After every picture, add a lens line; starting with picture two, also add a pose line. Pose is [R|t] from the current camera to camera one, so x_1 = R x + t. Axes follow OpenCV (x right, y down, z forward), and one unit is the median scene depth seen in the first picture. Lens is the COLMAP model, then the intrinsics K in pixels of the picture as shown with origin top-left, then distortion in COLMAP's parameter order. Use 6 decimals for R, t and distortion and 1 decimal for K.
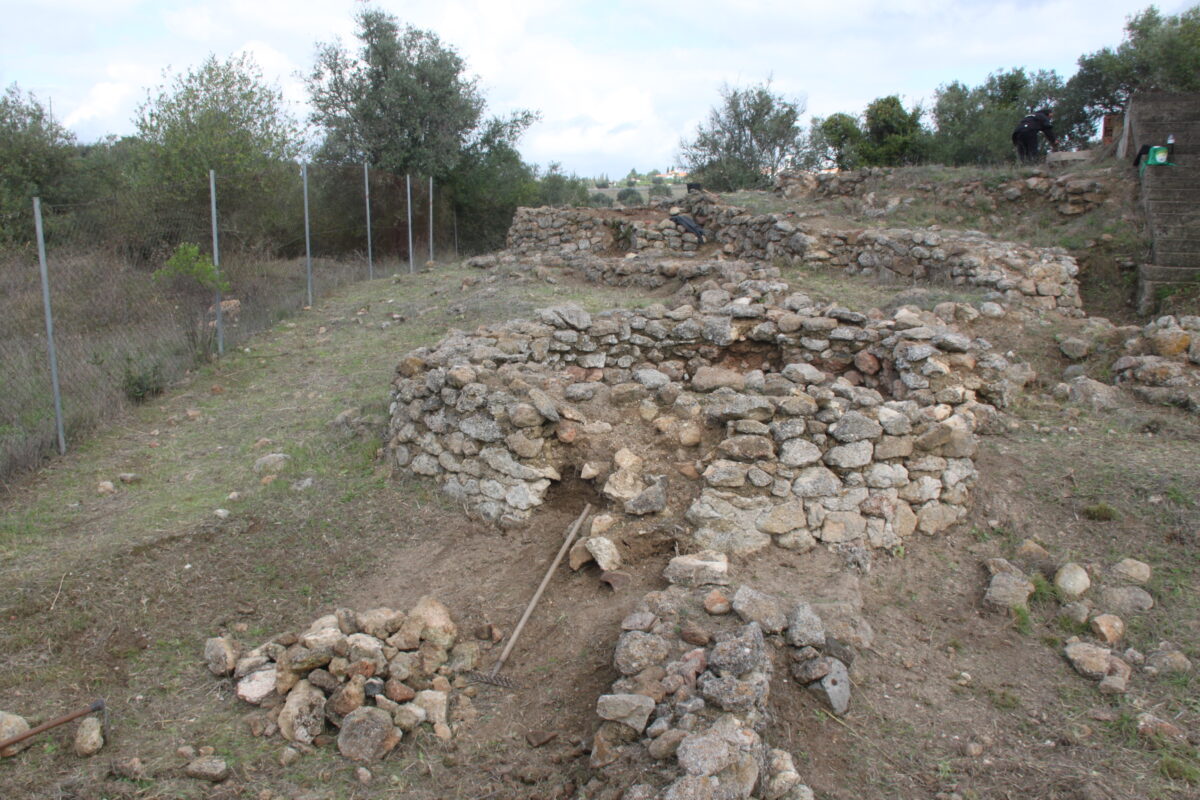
lens RADIAL K [[1069.5, 0, 599.0], [0, 1069.5, 408.3], [0, 0, 1]] dist [-0.088761, 0.067990]
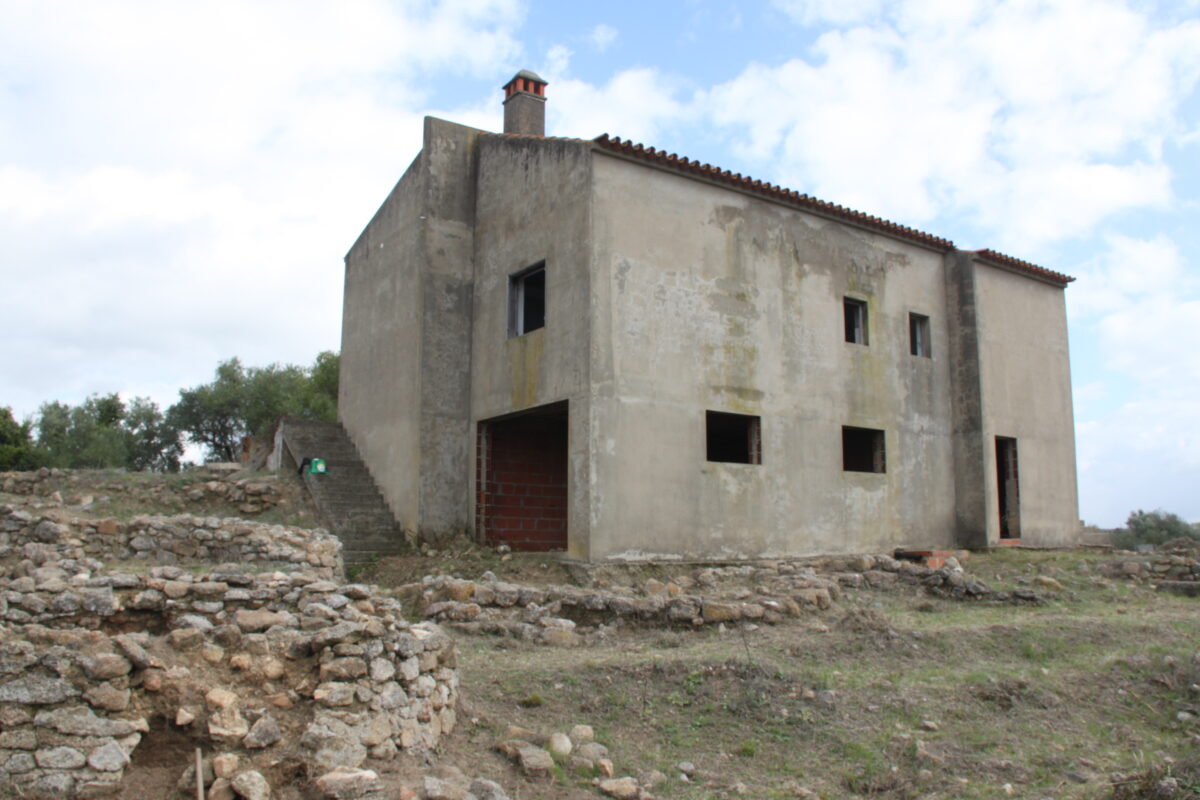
lens RADIAL K [[991.9, 0, 596.8], [0, 991.9, 404.8], [0, 0, 1]] dist [-0.189624, 0.150418]
pose [[0.613198, 0.100546, 0.783504, -0.320448], [0.150754, 0.958740, -0.241020, 0.034576], [-0.775411, 0.265909, 0.572740, 0.098353]]
